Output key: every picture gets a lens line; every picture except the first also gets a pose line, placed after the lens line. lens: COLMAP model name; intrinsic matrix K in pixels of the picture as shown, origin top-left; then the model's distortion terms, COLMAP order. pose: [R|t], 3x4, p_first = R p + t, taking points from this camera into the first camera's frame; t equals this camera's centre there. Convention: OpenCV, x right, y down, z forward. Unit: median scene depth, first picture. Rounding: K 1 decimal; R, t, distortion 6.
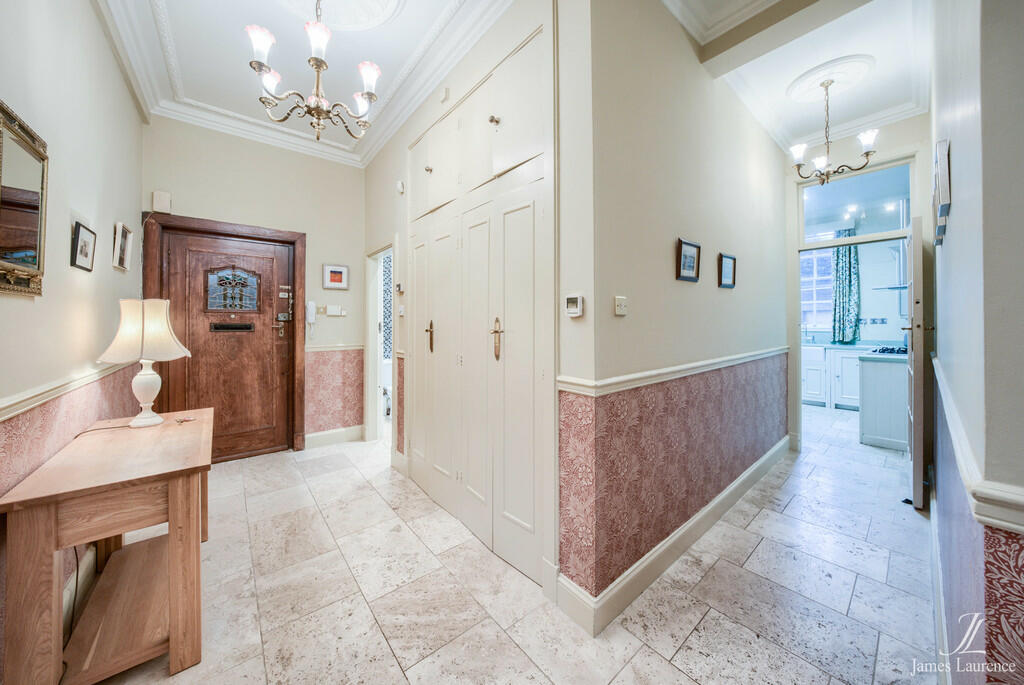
lens RADIAL K [[347.4, 0, 507.1], [0, 347.4, 323.2], [0, 0, 1]] dist [-0.020195, -0.000001]
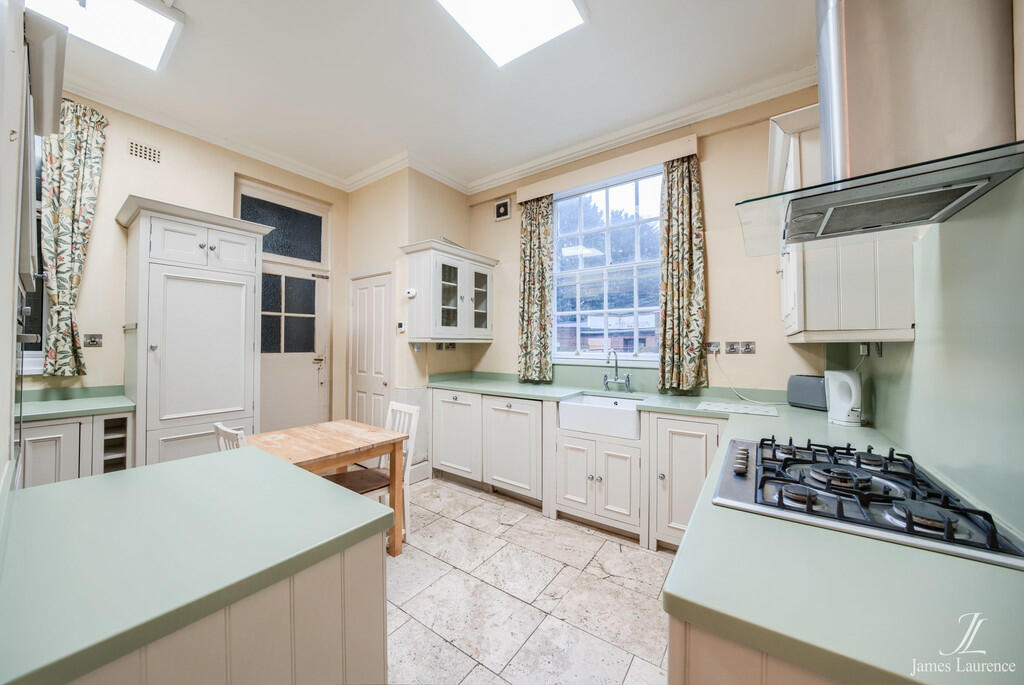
lens RADIAL K [[347.4, 0, 512.2], [0, 347.4, 339.3], [0, 0, 1]] dist [-0.020195, -0.000001]
pose [[0.969067, 0.009543, 0.246612, 0.646021], [-0.006066, 0.999871, -0.014856, -0.008462], [-0.246722, 0.012900, 0.969000, 0.592544]]
